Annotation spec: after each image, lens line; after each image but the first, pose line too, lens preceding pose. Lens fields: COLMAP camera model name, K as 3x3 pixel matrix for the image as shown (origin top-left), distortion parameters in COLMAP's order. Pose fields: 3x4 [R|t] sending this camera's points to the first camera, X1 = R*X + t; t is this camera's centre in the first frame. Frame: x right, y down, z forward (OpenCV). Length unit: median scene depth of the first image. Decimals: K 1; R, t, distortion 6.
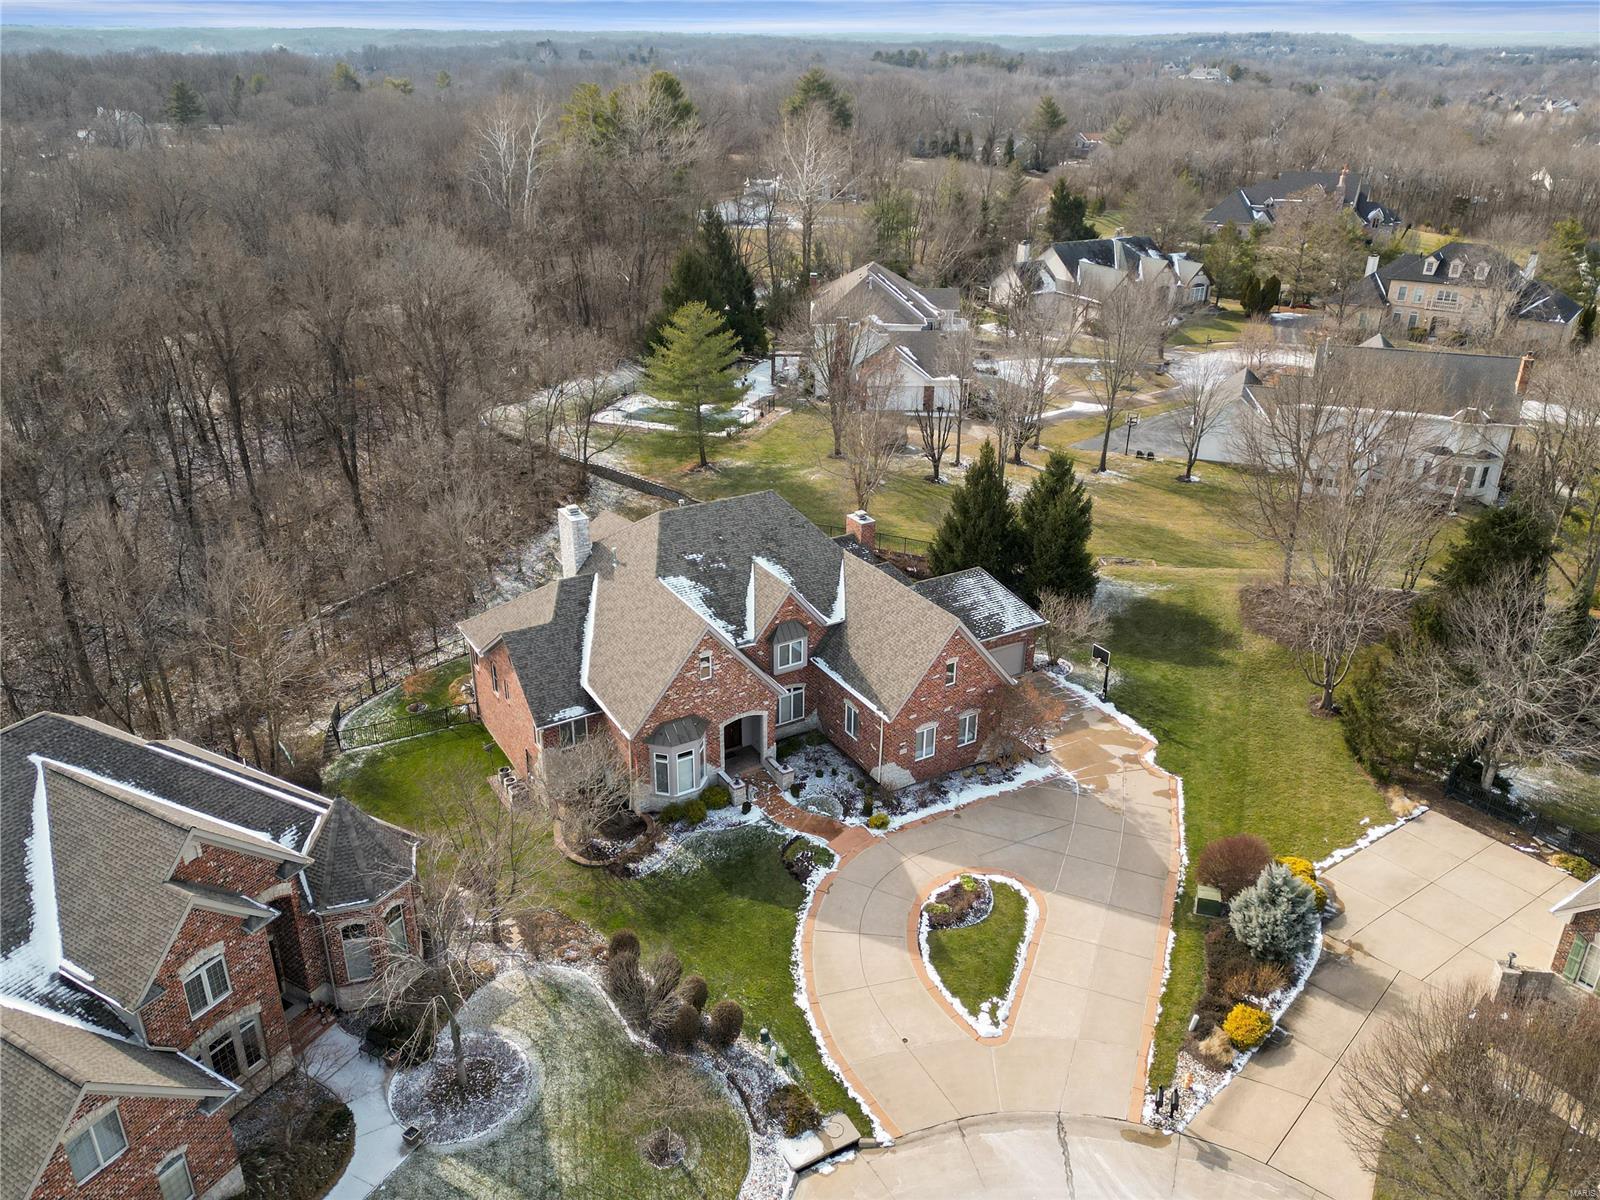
lens RADIAL K [[1143.5, 0, 801.0], [0, 1143.5, 599.3], [0, 0, 1]] dist [0.051895, -0.027524]
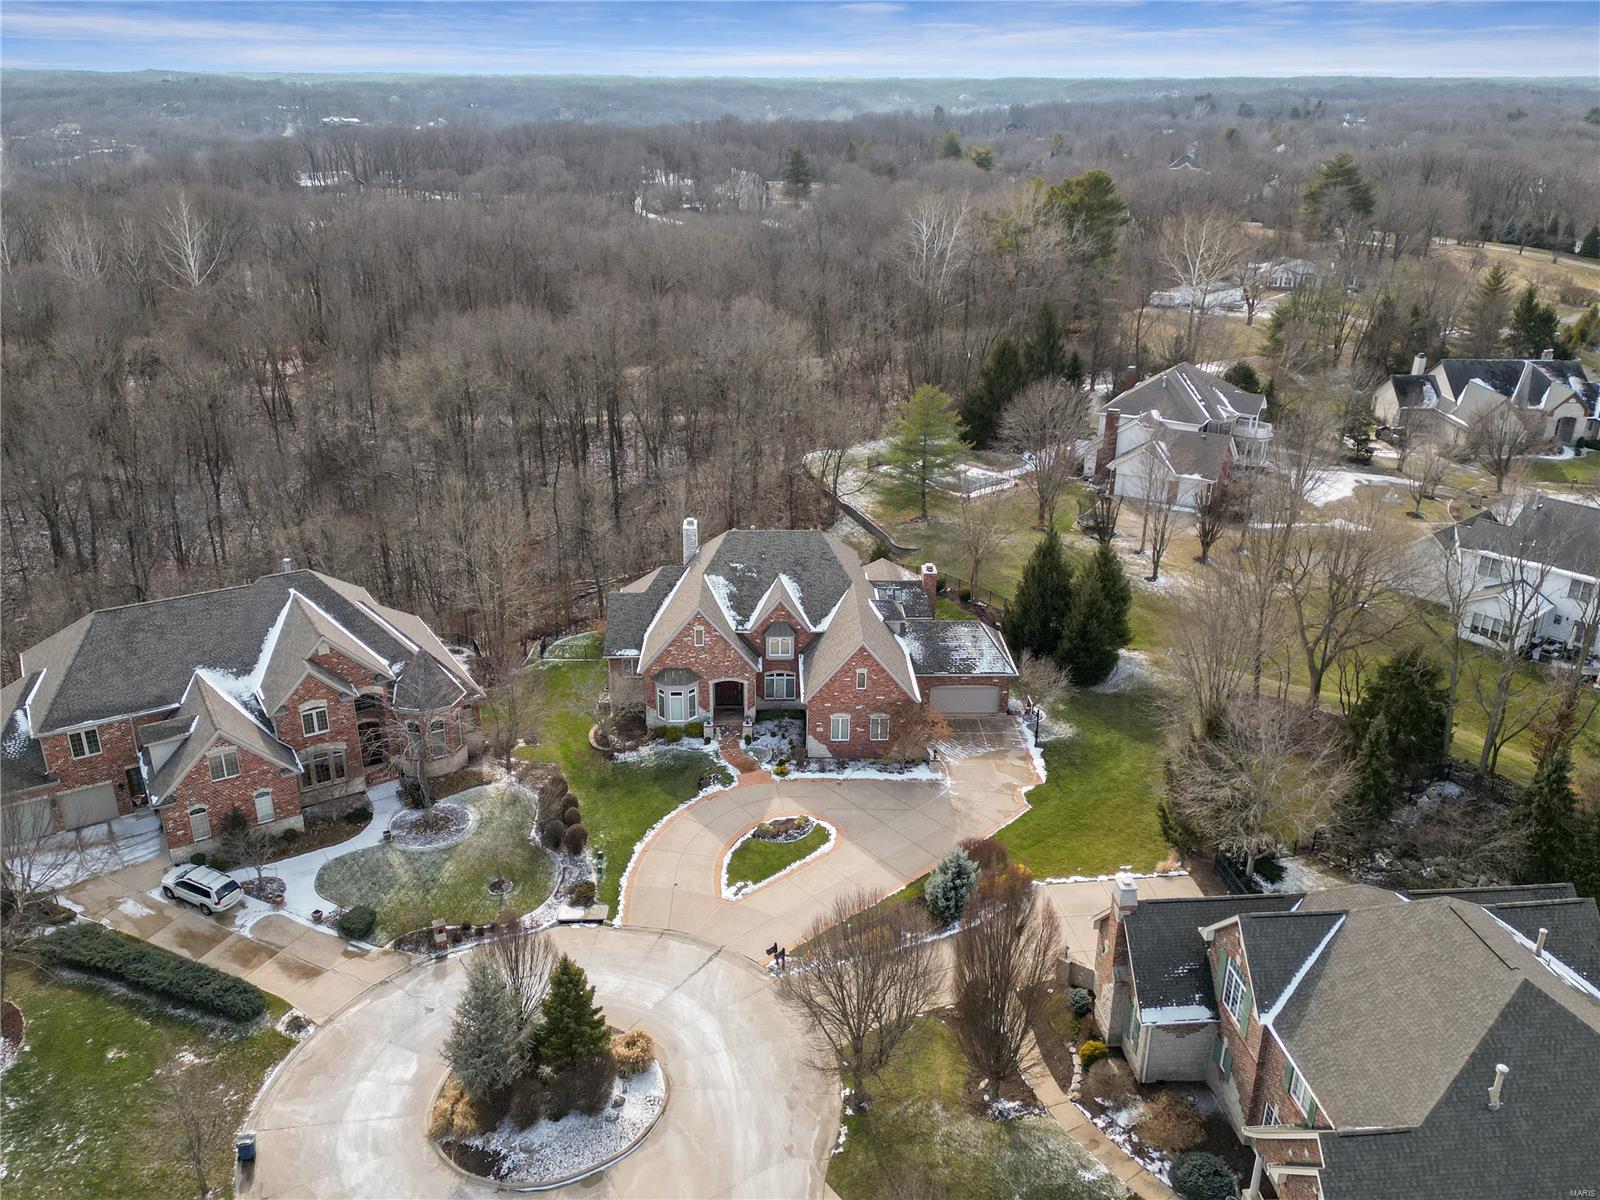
lens RADIAL K [[1143.5, 0, 804.8], [0, 1143.5, 605.1], [0, 0, 1]] dist [0.051895, -0.027524]
pose [[0.891560, 0.189595, -0.411308, 0.611698], [-0.206280, 0.978485, 0.003901, -0.013128], [0.403199, 0.081366, 0.911488, -0.258875]]
